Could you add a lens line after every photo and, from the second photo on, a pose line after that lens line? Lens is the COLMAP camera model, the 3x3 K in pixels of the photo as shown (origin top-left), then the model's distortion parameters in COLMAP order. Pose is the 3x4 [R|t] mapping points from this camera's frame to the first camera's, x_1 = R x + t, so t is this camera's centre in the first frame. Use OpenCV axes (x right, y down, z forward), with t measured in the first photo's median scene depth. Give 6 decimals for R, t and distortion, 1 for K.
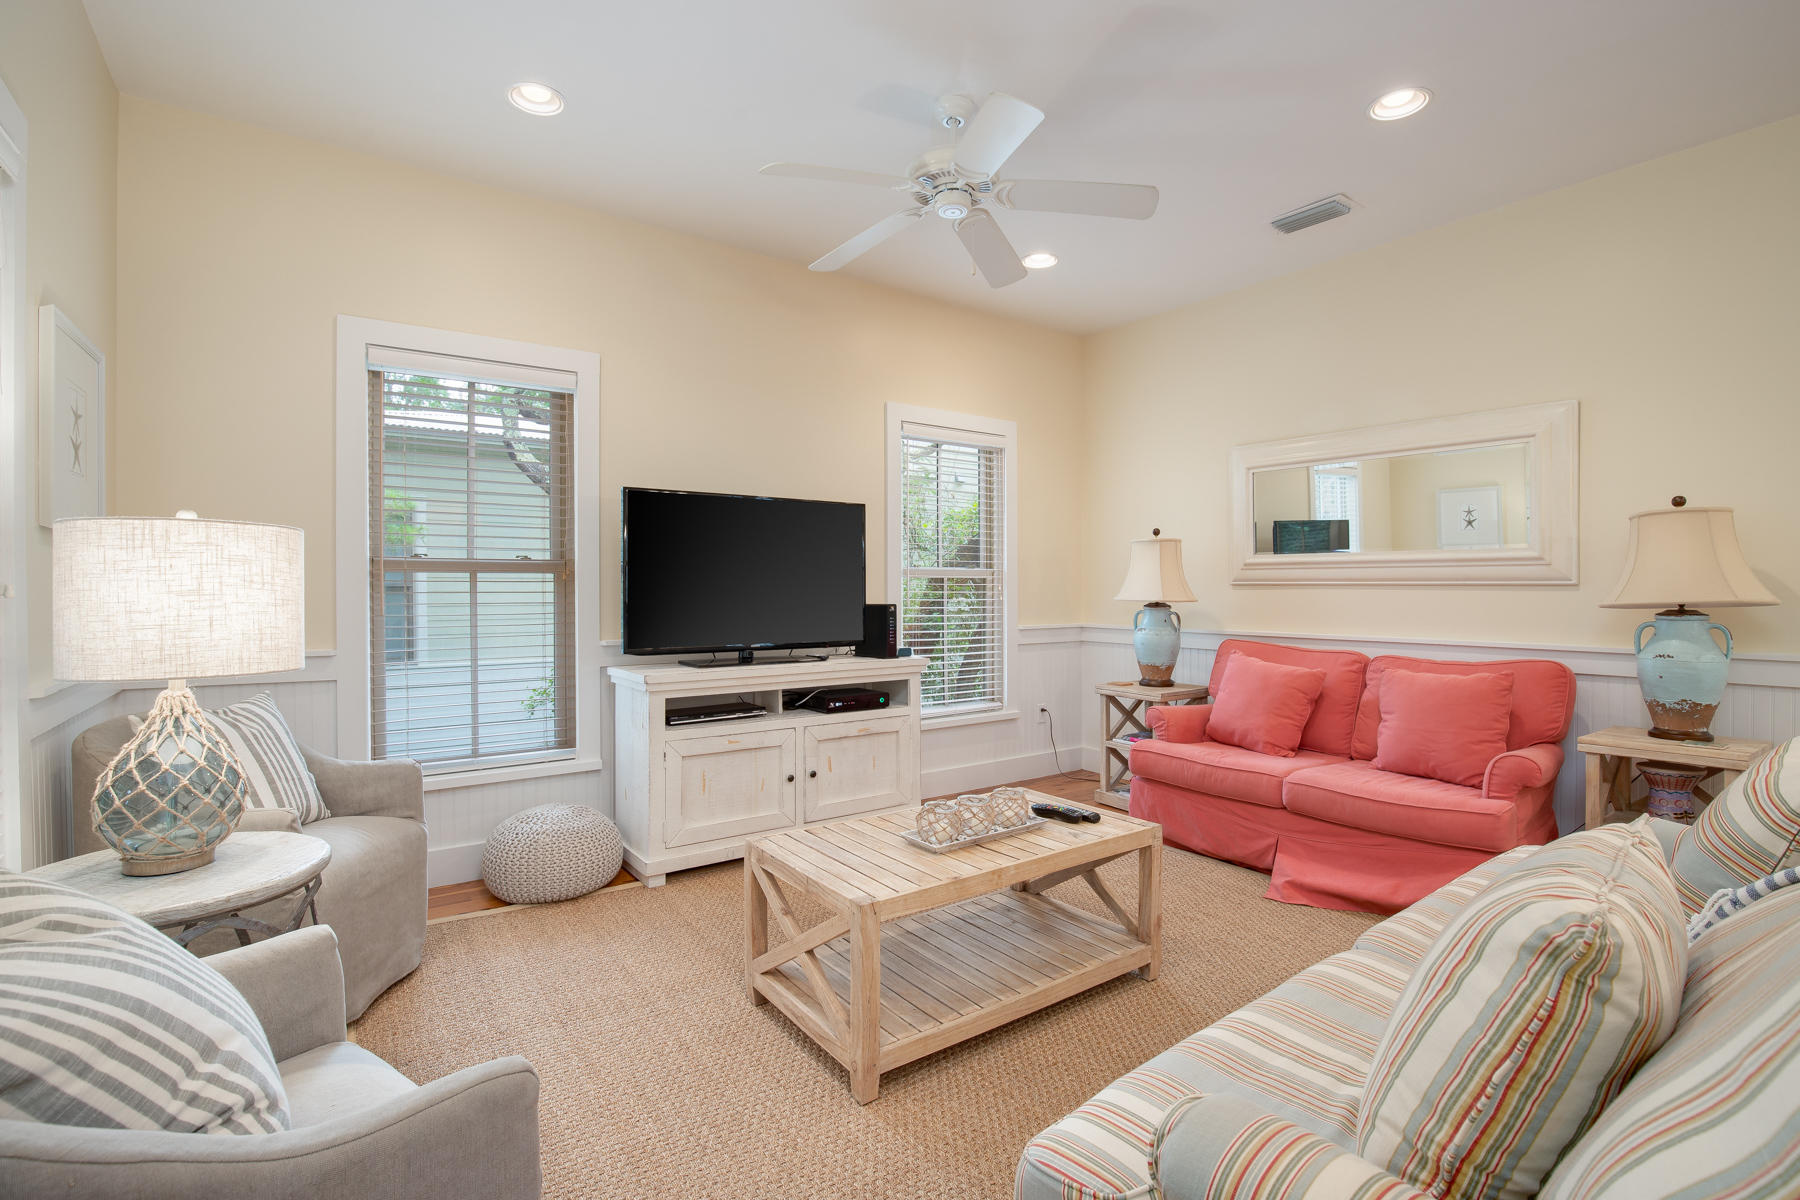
lens RADIAL K [[829.9, 0, 900.0], [0, 829.9, 600.0], [0, 0, 1]] dist [-0.033221, -0.000083]
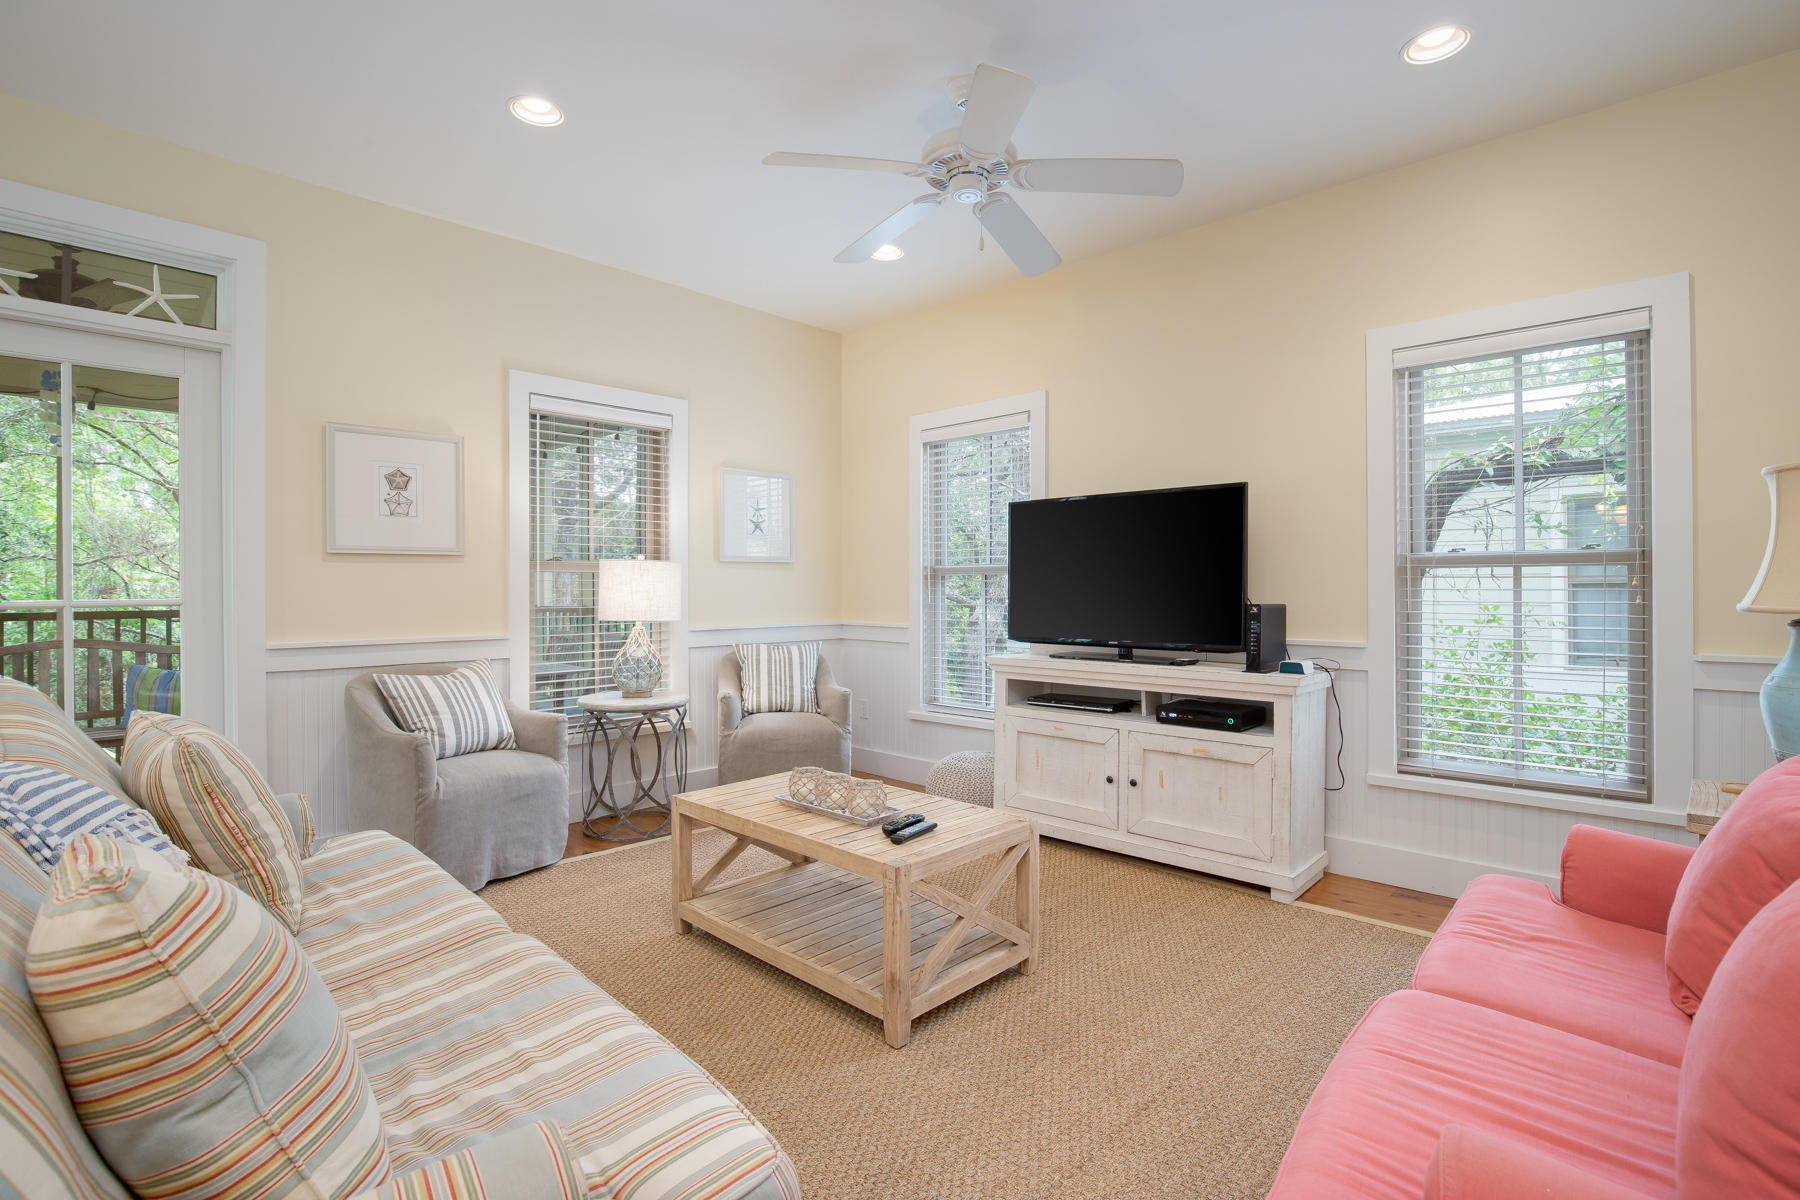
lens RADIAL K [[828.2, 0, 909.0], [0, 828.2, 586.5], [0, 0, 1]] dist [-0.018540, 0.000143]
pose [[0.189908, -0.000998, -0.981801, 0.739009], [-0.011592, 0.999928, -0.003258, -0.006107], [0.981734, 0.012000, 0.189882, 0.549551]]
